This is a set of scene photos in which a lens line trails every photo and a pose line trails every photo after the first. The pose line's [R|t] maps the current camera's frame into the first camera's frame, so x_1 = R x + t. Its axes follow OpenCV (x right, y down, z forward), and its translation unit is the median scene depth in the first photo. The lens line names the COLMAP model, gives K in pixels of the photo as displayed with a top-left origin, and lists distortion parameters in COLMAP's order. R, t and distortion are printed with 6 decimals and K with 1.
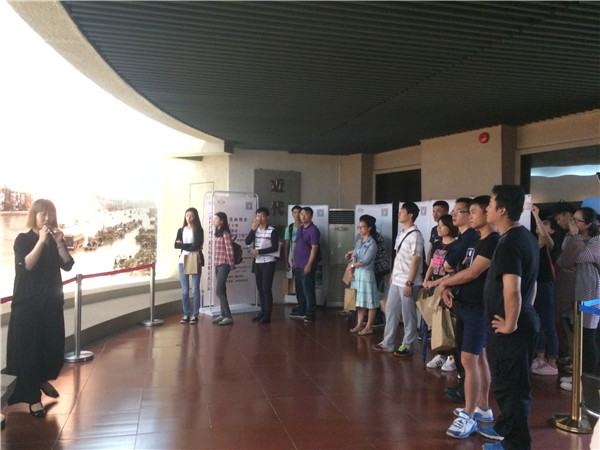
lens RADIAL K [[508.7, 0, 300.2], [0, 508.7, 225.1], [0, 0, 1]] dist [0.006272, 0.000951]
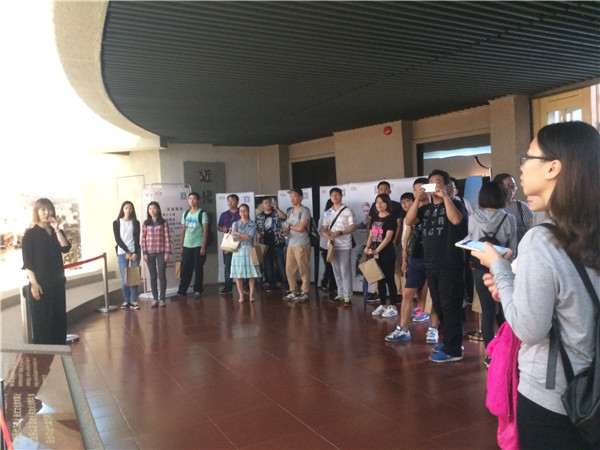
lens RADIAL K [[508.7, 0, 300.2], [0, 508.7, 225.1], [0, 0, 1]] dist [0.006272, 0.000951]
pose [[0.968753, -0.063014, 0.239888, -0.122737], [0.056823, 0.997850, 0.032643, 0.003380], [-0.241429, -0.017992, 0.970252, -0.115579]]
